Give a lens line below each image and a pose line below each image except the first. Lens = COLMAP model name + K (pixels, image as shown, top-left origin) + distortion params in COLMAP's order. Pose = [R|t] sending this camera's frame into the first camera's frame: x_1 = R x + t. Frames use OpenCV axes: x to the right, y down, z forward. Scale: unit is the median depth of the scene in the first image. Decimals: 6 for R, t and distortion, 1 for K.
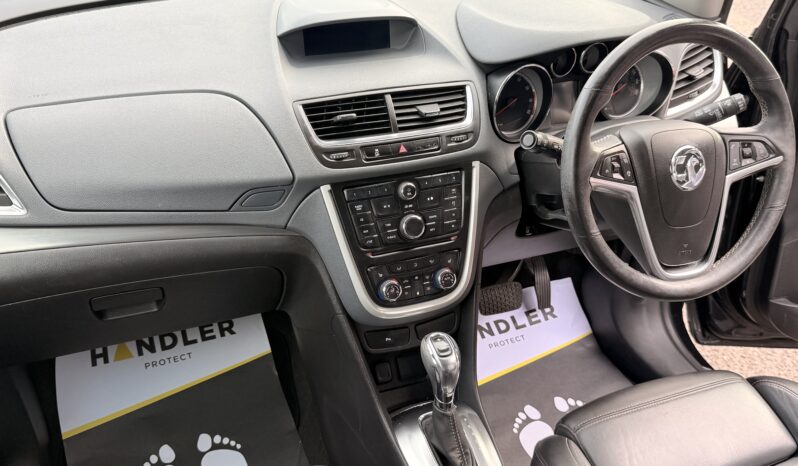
lens RADIAL K [[723.9, 0, 399.0], [0, 723.9, 233.0], [0, 0, 1]] dist [0.080873, -0.011021]
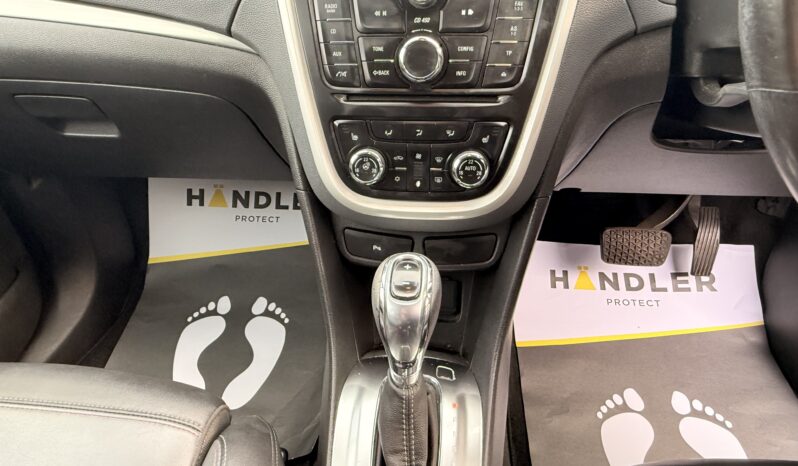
lens RADIAL K [[520.3, 0, 372.4], [0, 520.3, 233.9], [0, 0, 1]] dist [-0.004998, -0.003036]
pose [[0.880693, 0.247989, -0.403585, 0.174963], [-0.193566, 0.966035, 0.171200, 0.057907], [0.432332, -0.072654, 0.898783, 0.605082]]
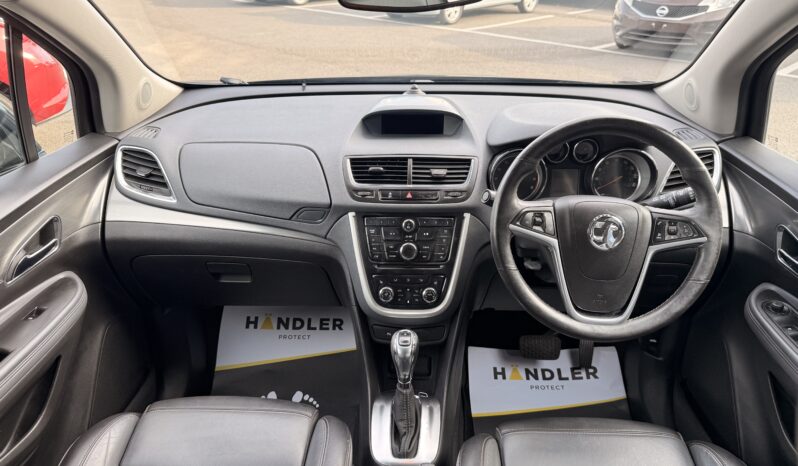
lens RADIAL K [[562.7, 0, 399.0], [0, 562.7, 233.0], [0, 0, 1]] dist [0.128574, -0.107645]
pose [[0.917052, 0.137396, -0.374351, 0.393150], [-0.188297, 0.976718, -0.102793, 0.069830], [0.351512, 0.164756, 0.921572, -0.008373]]
